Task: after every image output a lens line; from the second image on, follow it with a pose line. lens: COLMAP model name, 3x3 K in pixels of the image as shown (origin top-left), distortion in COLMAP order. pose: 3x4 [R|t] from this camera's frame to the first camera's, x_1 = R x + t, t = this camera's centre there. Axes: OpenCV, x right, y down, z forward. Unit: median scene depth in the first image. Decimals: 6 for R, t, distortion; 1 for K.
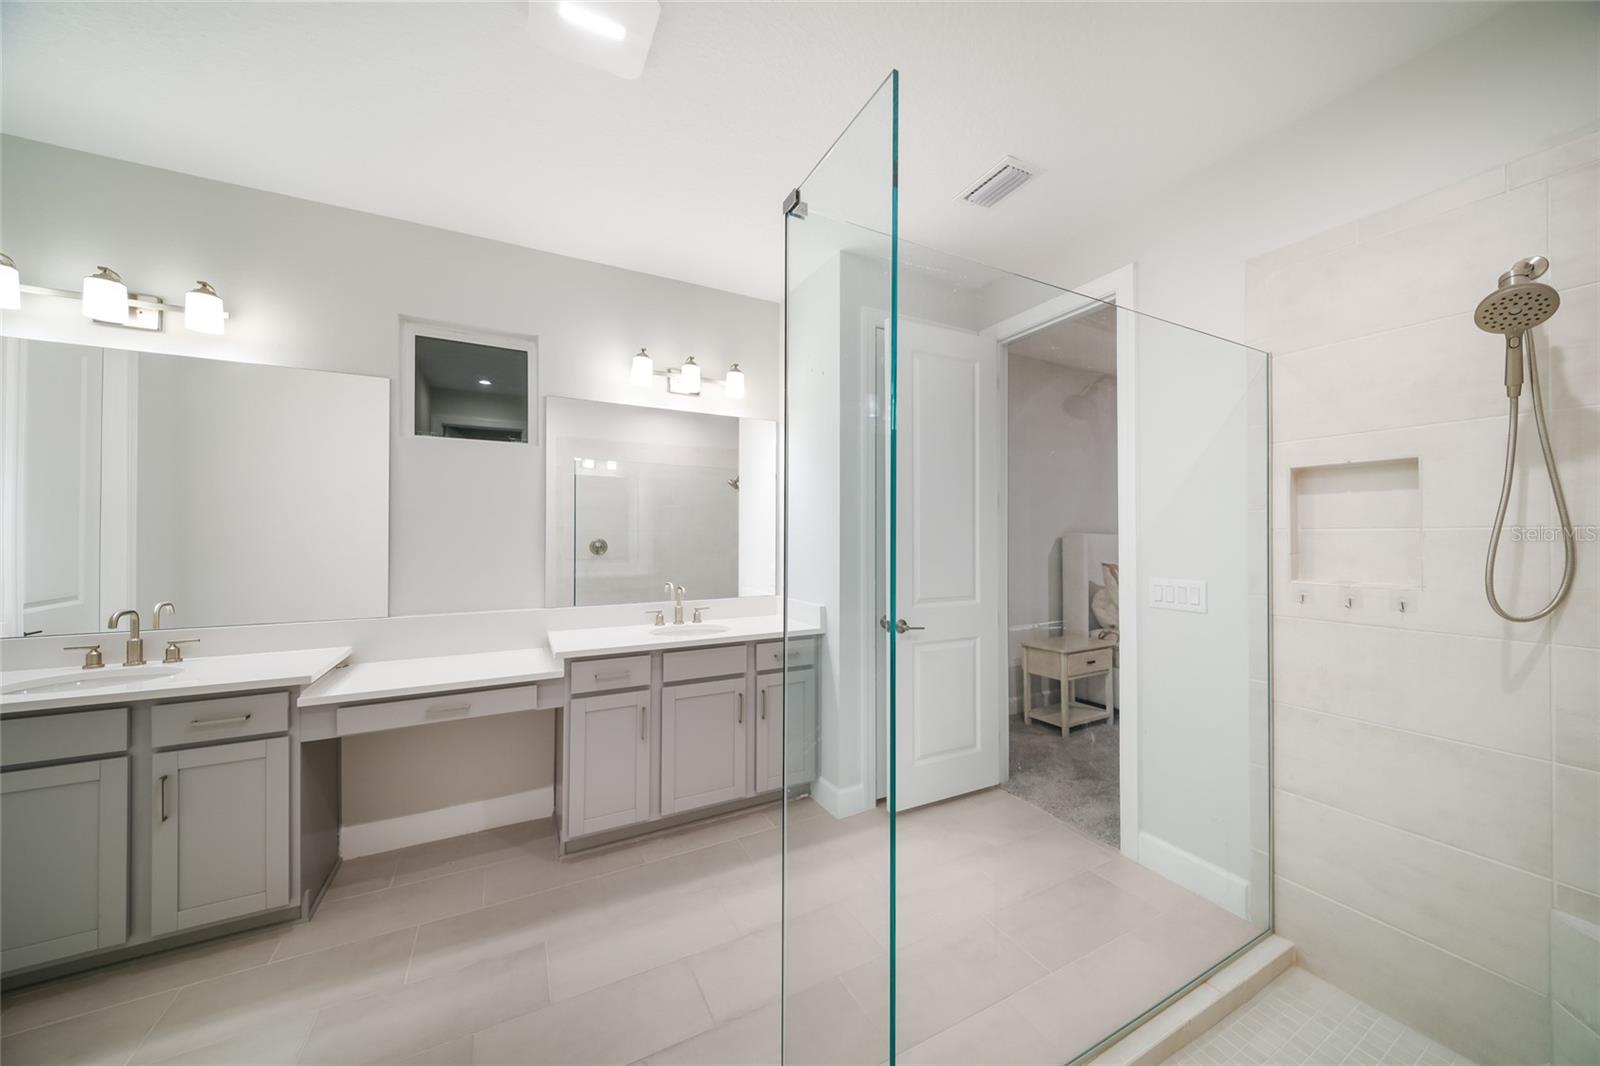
lens RADIAL K [[568.6, 0, 825.4], [0, 568.6, 532.1], [0, 0, 1]] dist [0.014401, -0.007467]
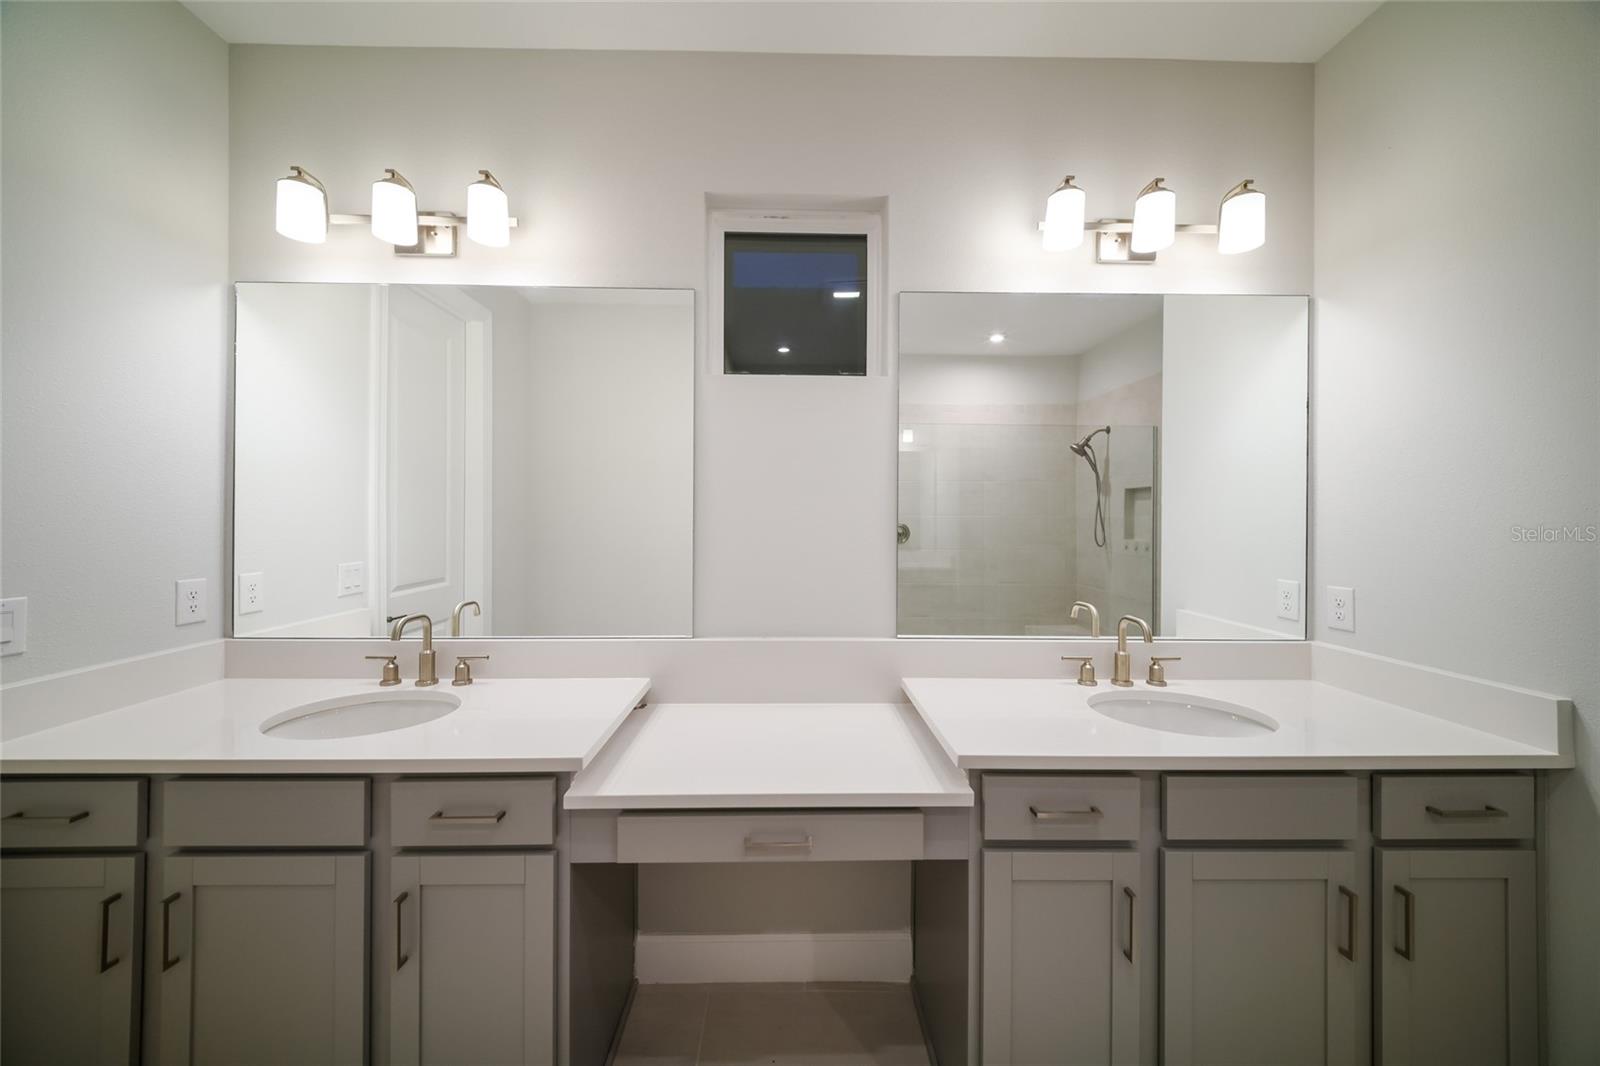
lens RADIAL K [[549.1, 0, 814.4], [0, 549.1, 518.9], [0, 0, 1]] dist [-0.000464, -0.000199]
pose [[0.901889, 0.003496, -0.431955, -0.372520], [-0.002393, 0.999992, 0.003096, 0.002767], [0.431962, -0.001758, 0.901890, 0.503325]]
